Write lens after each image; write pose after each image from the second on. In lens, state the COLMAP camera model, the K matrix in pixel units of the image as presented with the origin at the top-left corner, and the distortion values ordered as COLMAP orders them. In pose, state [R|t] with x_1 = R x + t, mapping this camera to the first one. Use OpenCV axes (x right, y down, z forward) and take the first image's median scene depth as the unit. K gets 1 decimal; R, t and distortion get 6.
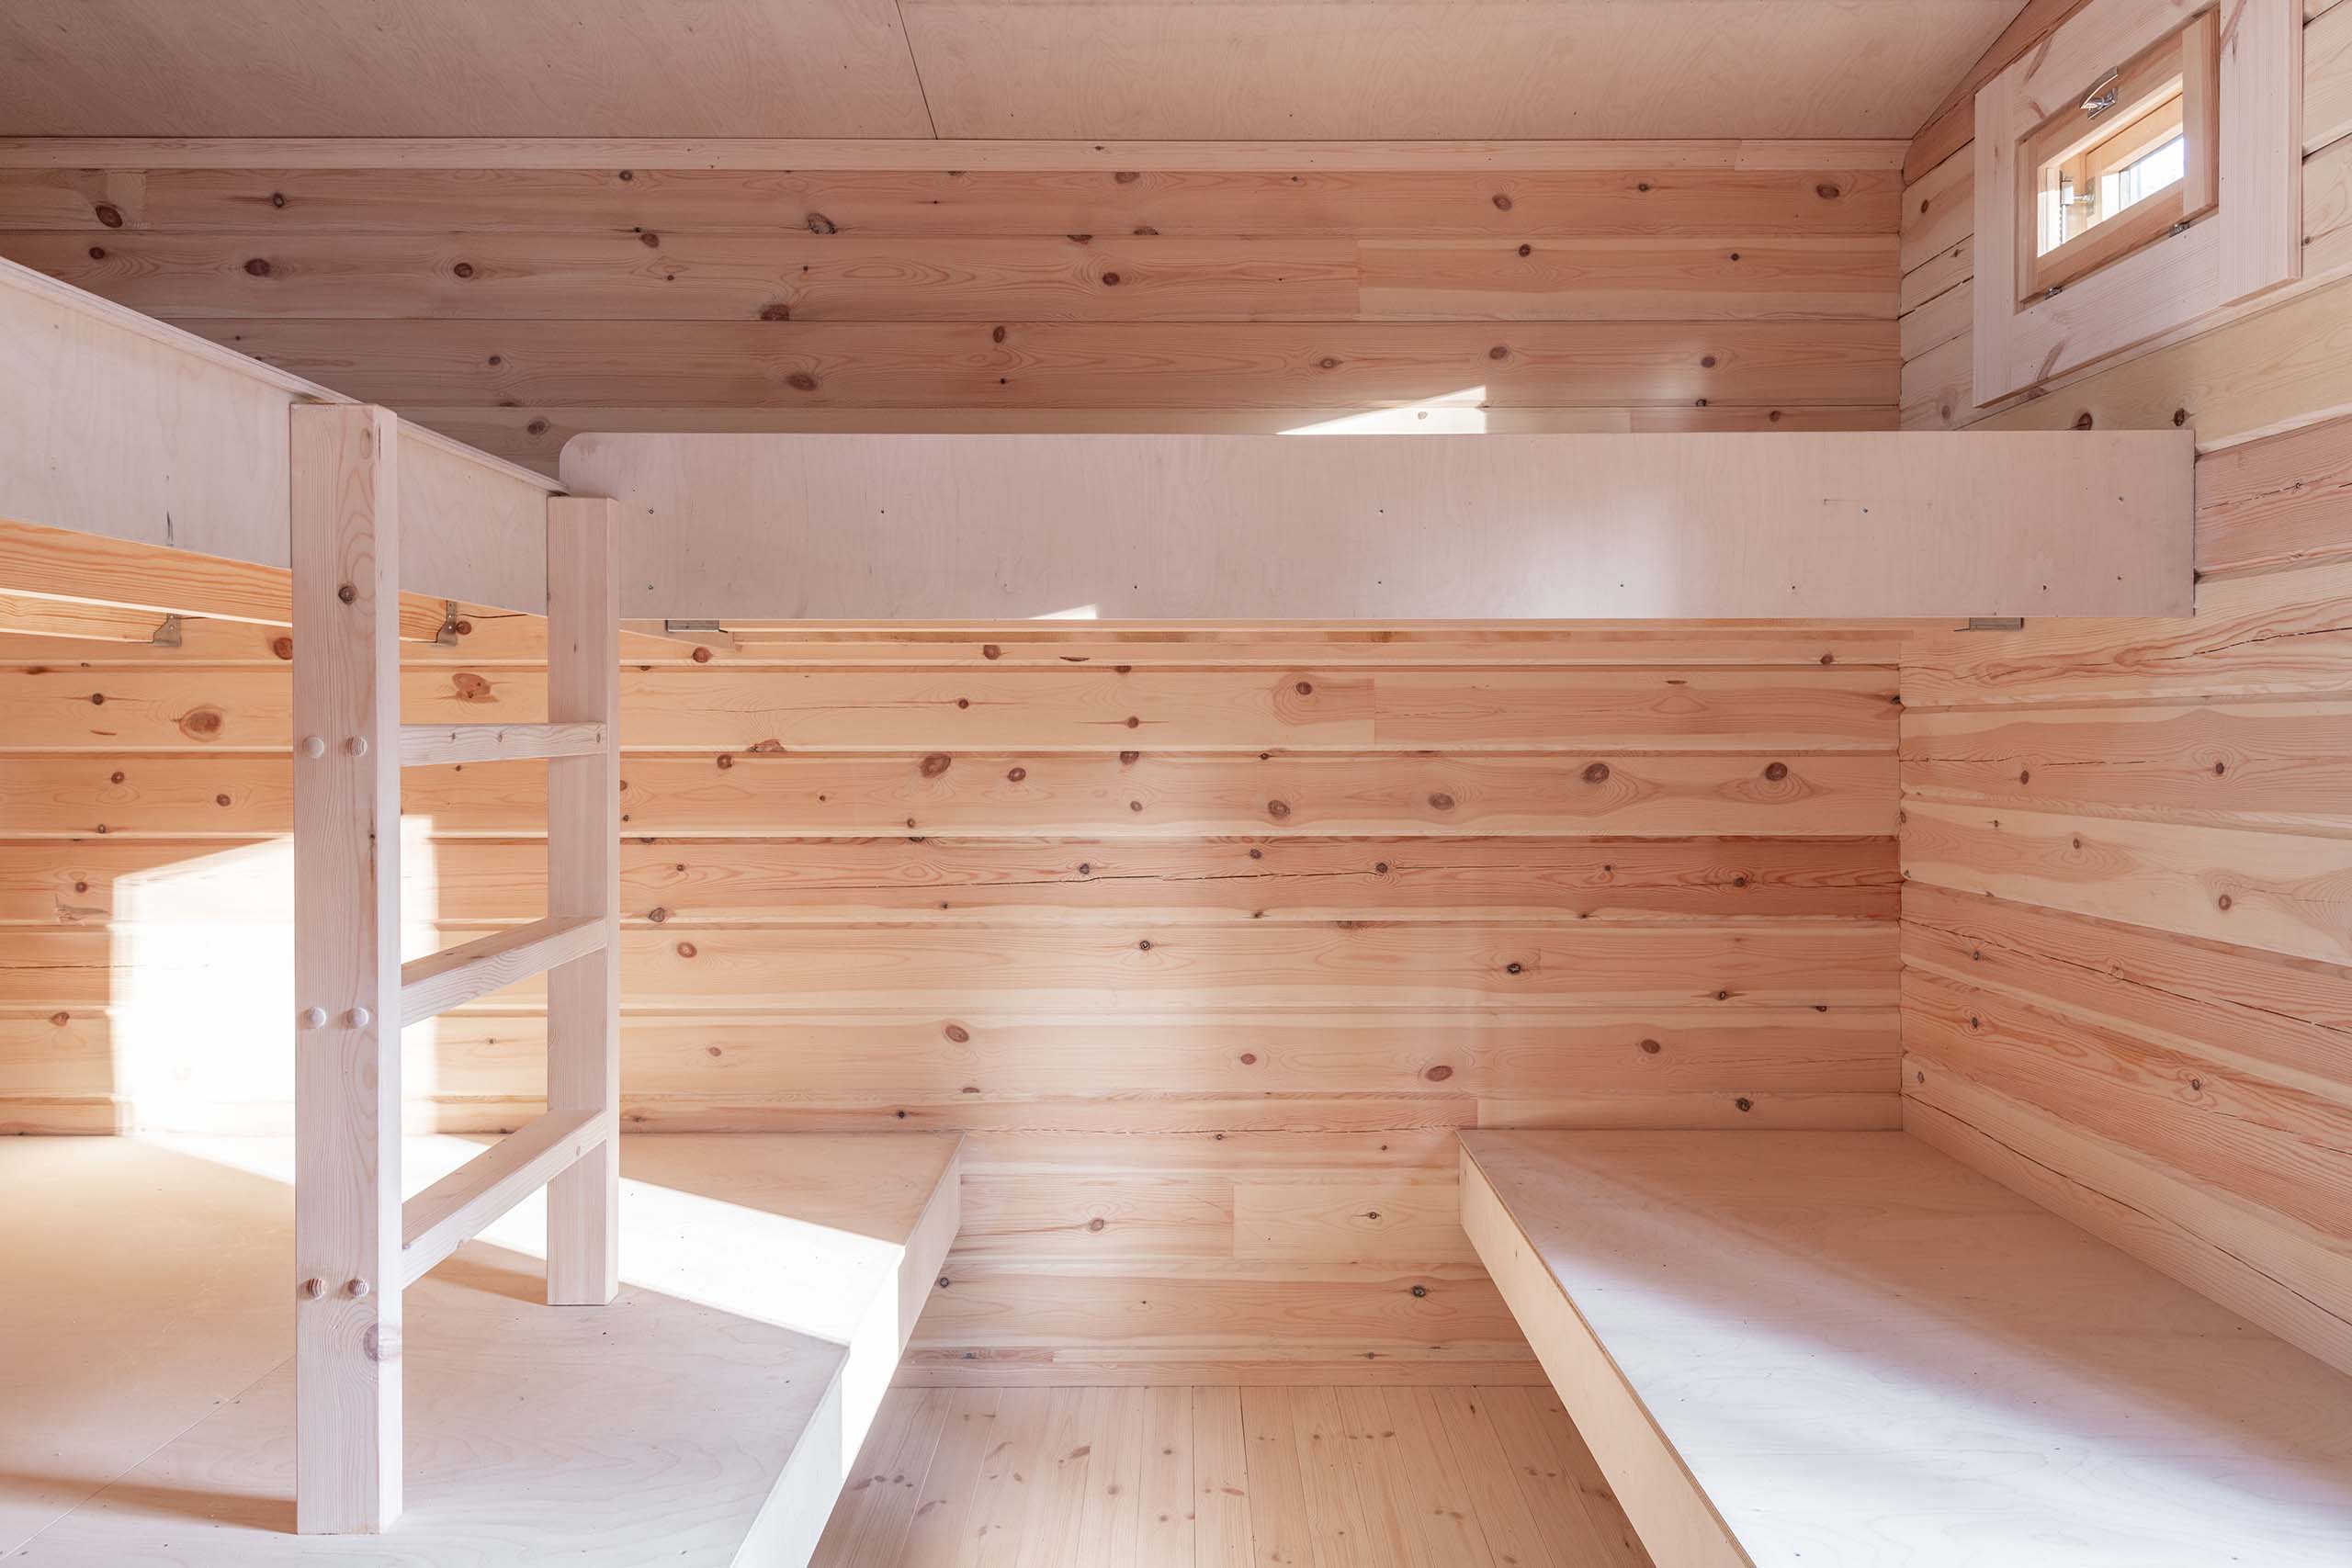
lens RADIAL K [[1548.4, 0, 1176.0], [0, 1548.4, 784.0], [0, 0, 1]] dist [0.036064, -0.031028]
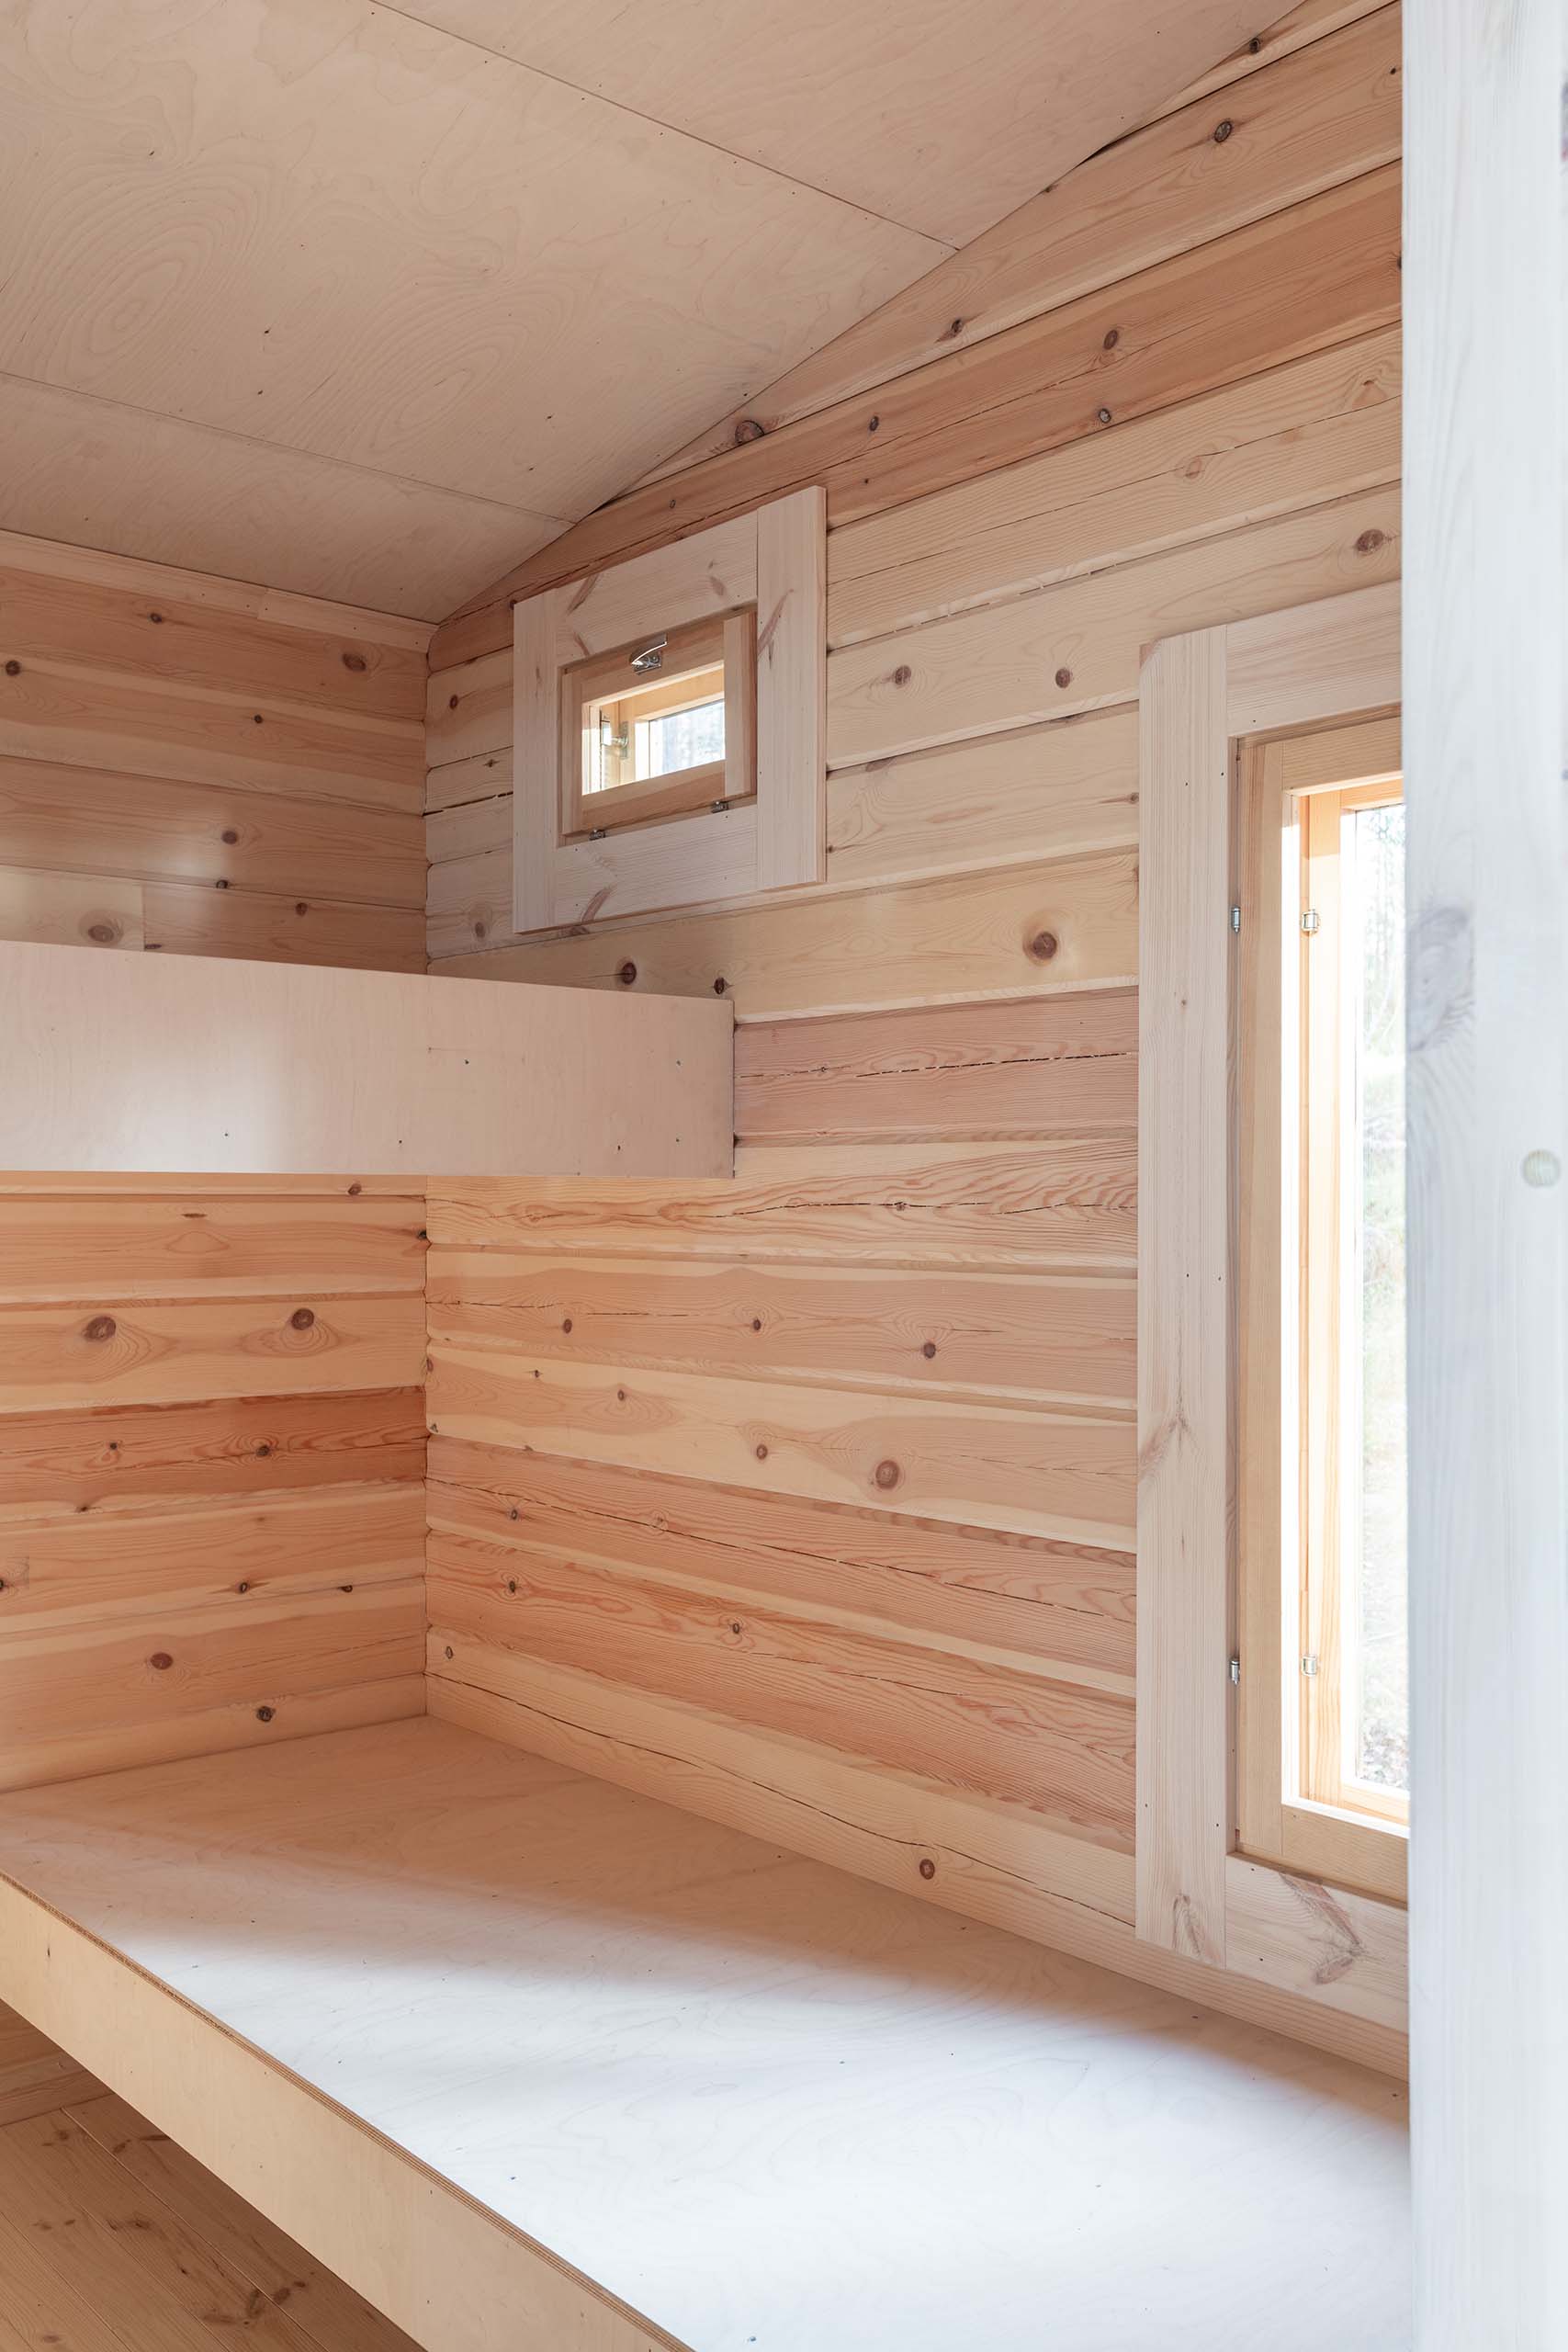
lens RADIAL K [[2257.7, 0, 784.0], [0, 2257.7, 1176.0], [0, 0, 1]] dist [0.019475, -0.005385]
pose [[0.738225, 0.001615, 0.674553, -0.281456], [0.009978, 0.999862, -0.013314, -0.073317], [-0.674481, 0.016560, 0.738106, -0.110650]]
